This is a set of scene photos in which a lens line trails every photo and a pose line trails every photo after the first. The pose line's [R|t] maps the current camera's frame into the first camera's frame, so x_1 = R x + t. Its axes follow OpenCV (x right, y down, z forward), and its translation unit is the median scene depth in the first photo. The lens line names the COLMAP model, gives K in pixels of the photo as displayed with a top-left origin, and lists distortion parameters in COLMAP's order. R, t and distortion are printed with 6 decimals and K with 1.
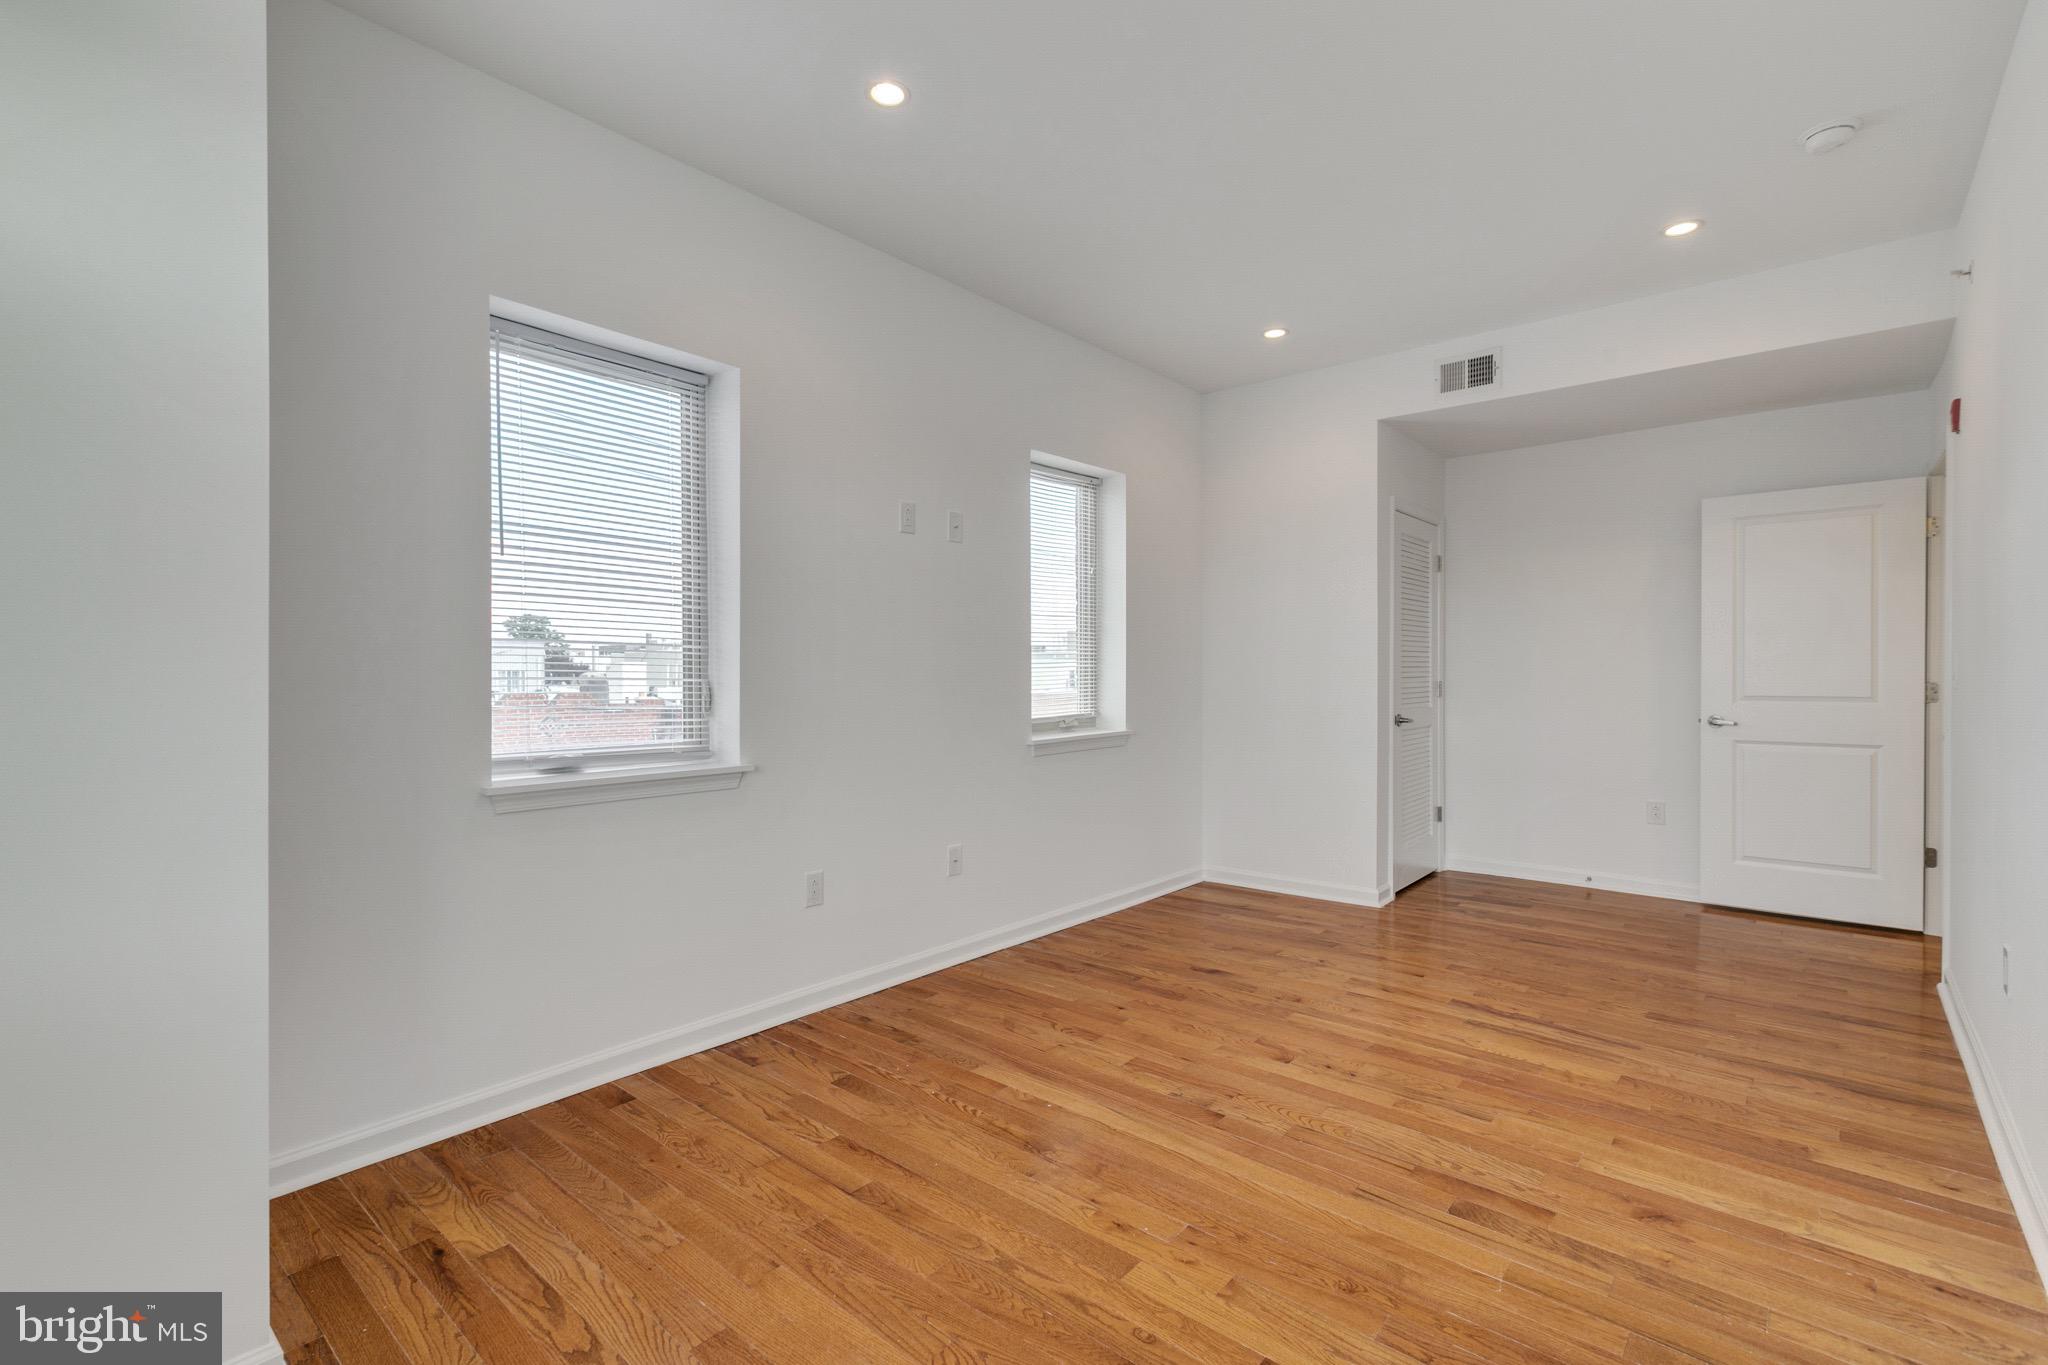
lens RADIAL K [[923.2, 0, 1021.4], [0, 923.2, 676.8], [0, 0, 1]] dist [0.001274, -0.000241]
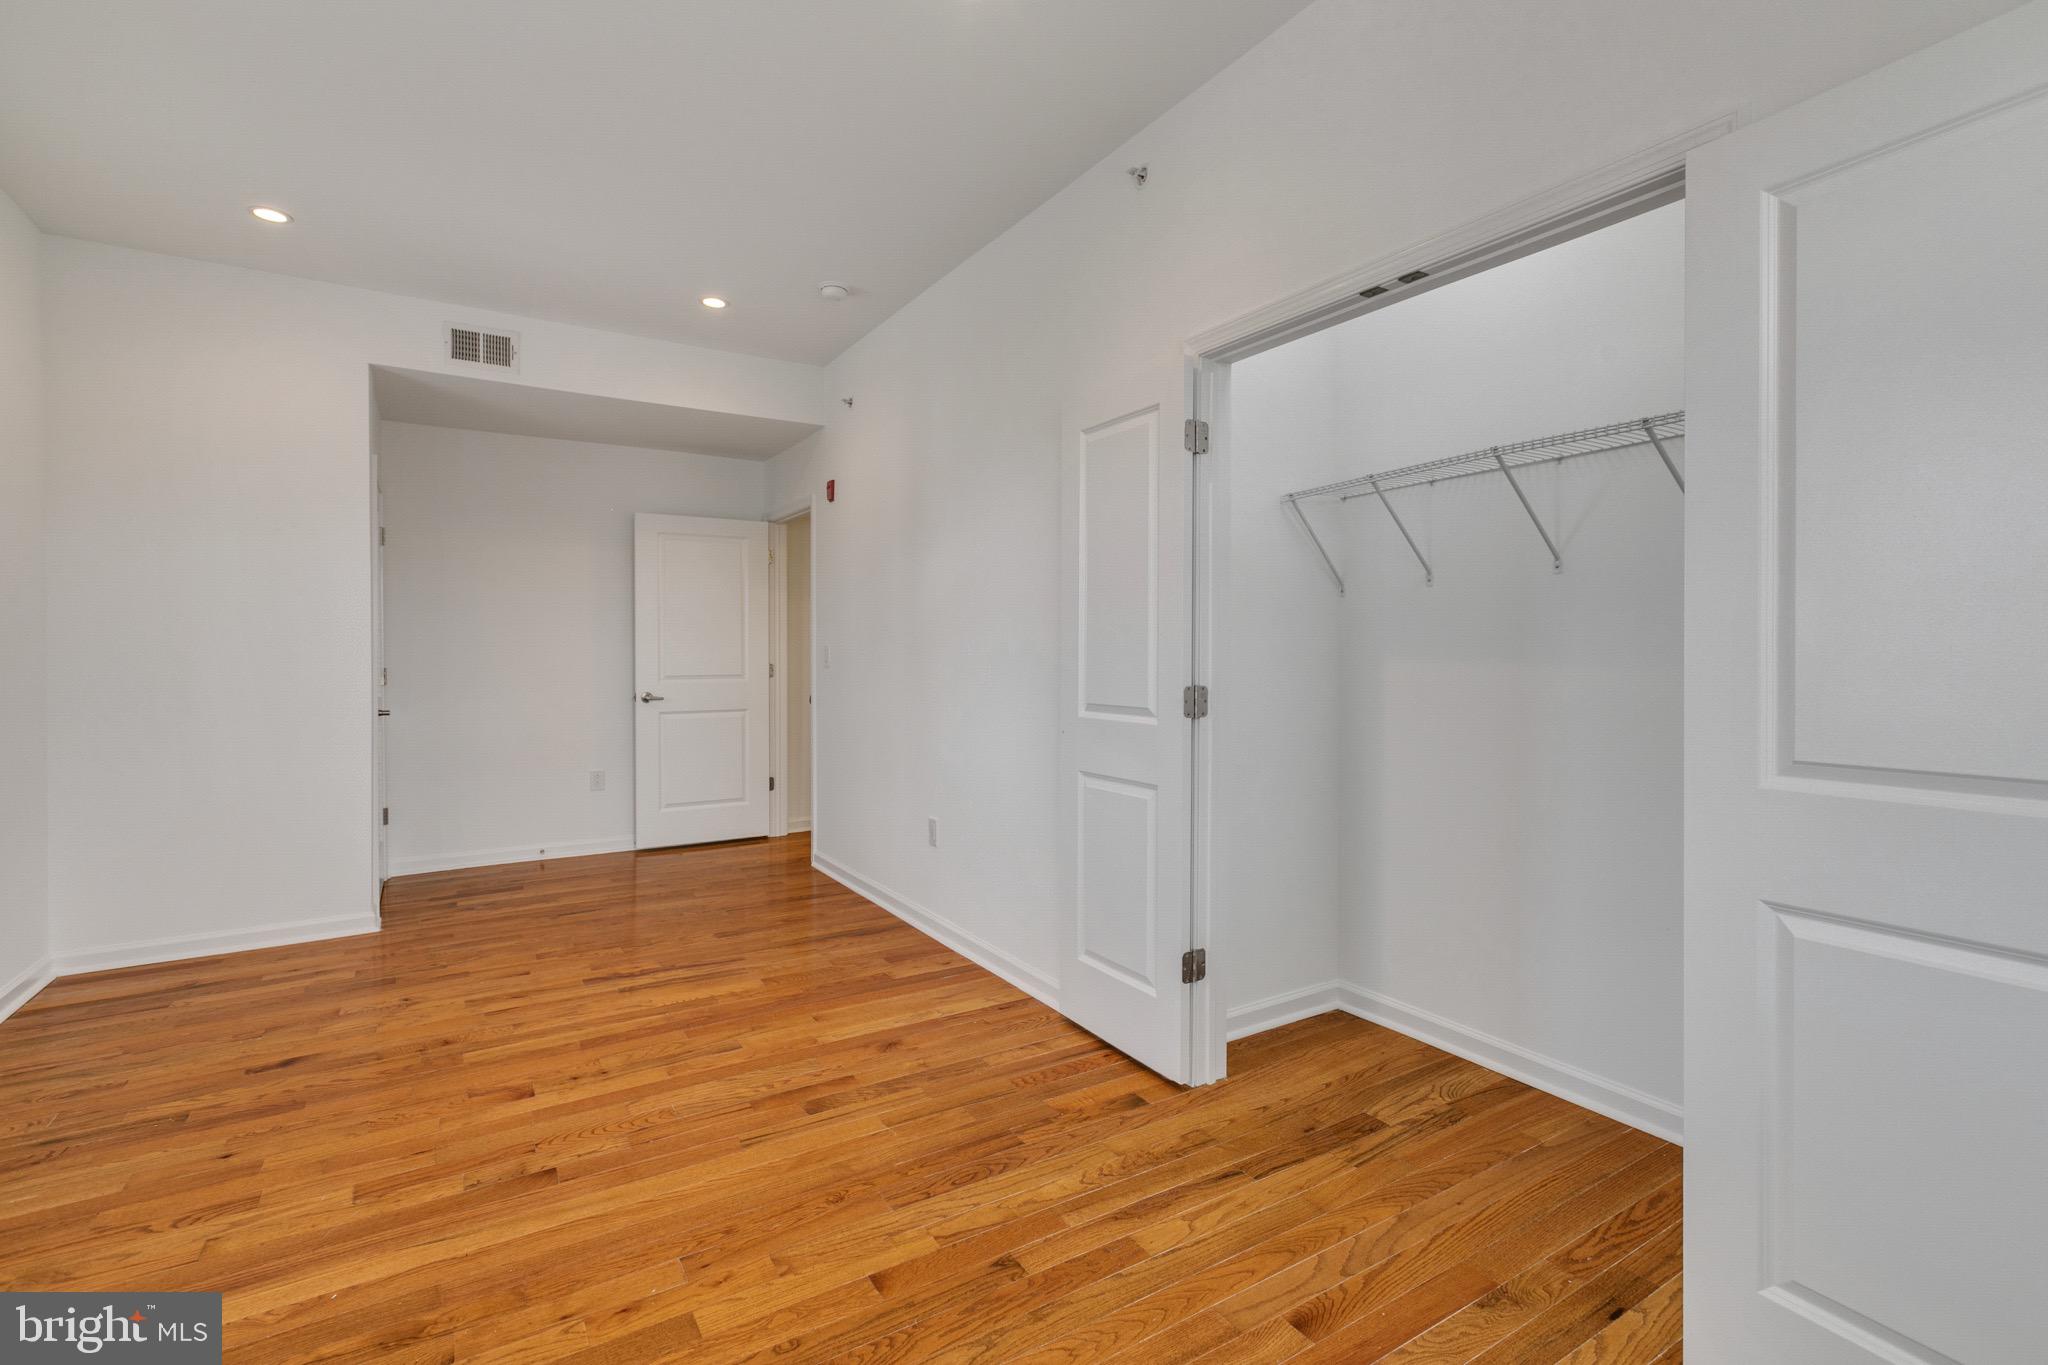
lens RADIAL K [[922.2, 0, 1020.1], [0, 922.2, 654.7], [0, 0, 1]] dist [0.002212, -0.001179]
pose [[0.295268, -0.000322, 0.955414, -0.428065], [0.007362, 0.999971, -0.001938, -0.002945], [-0.955386, 0.007606, 0.295262, 0.285576]]
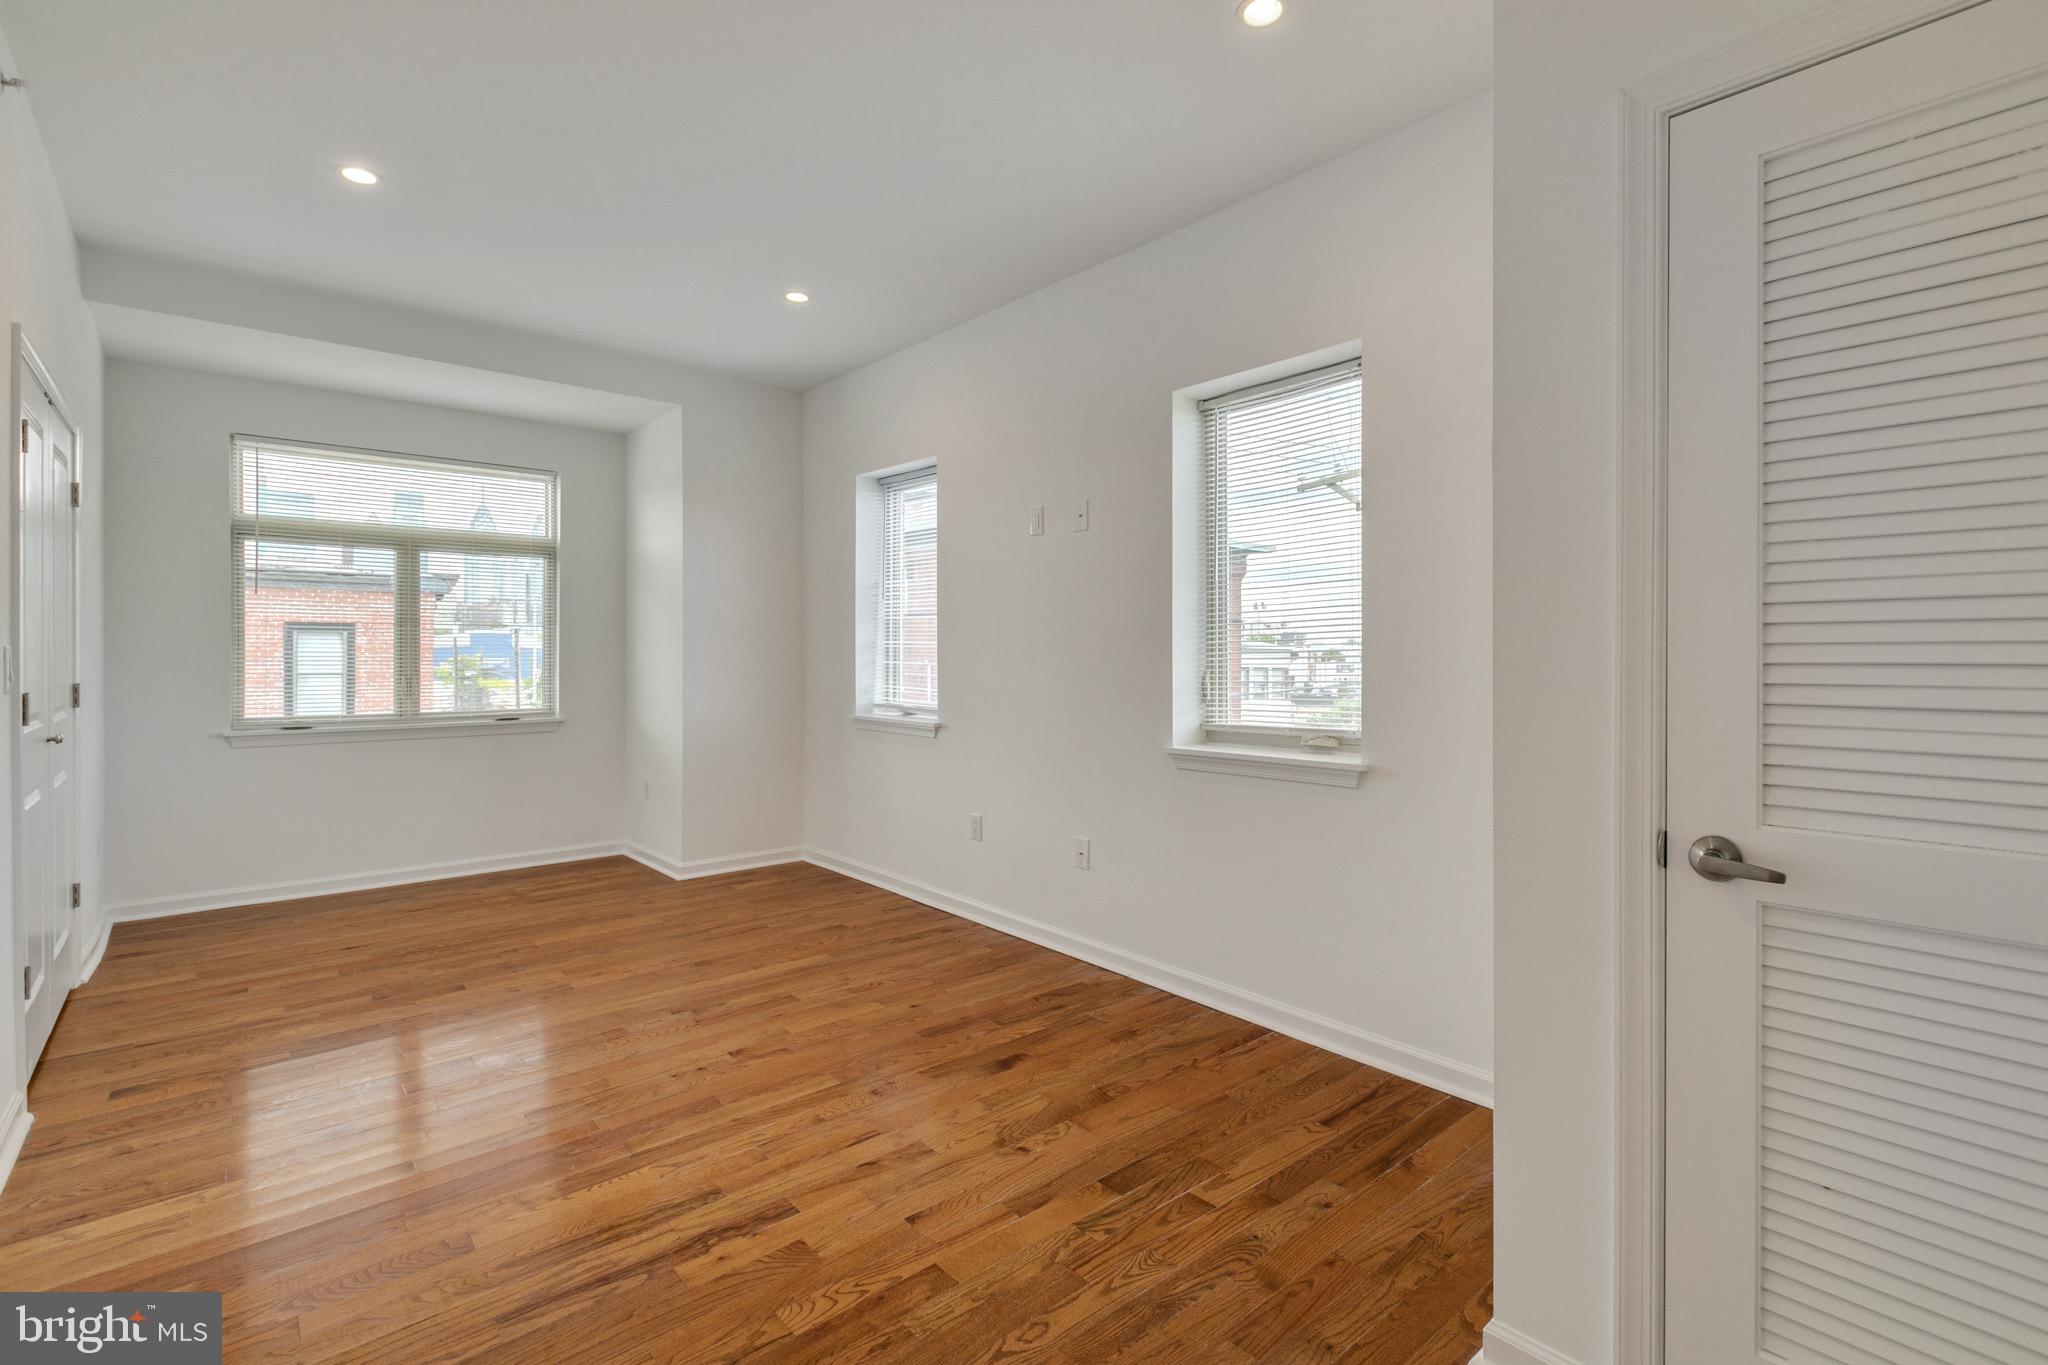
lens RADIAL K [[922.2, 0, 1020.1], [0, 922.2, 654.7], [0, 0, 1]] dist [0.002212, -0.001179]
pose [[-0.141480, 0.000349, -0.989941, 1.245941], [-0.011580, 0.999931, 0.002007, -0.021506], [0.989873, 0.011747, -0.141466, 1.460972]]
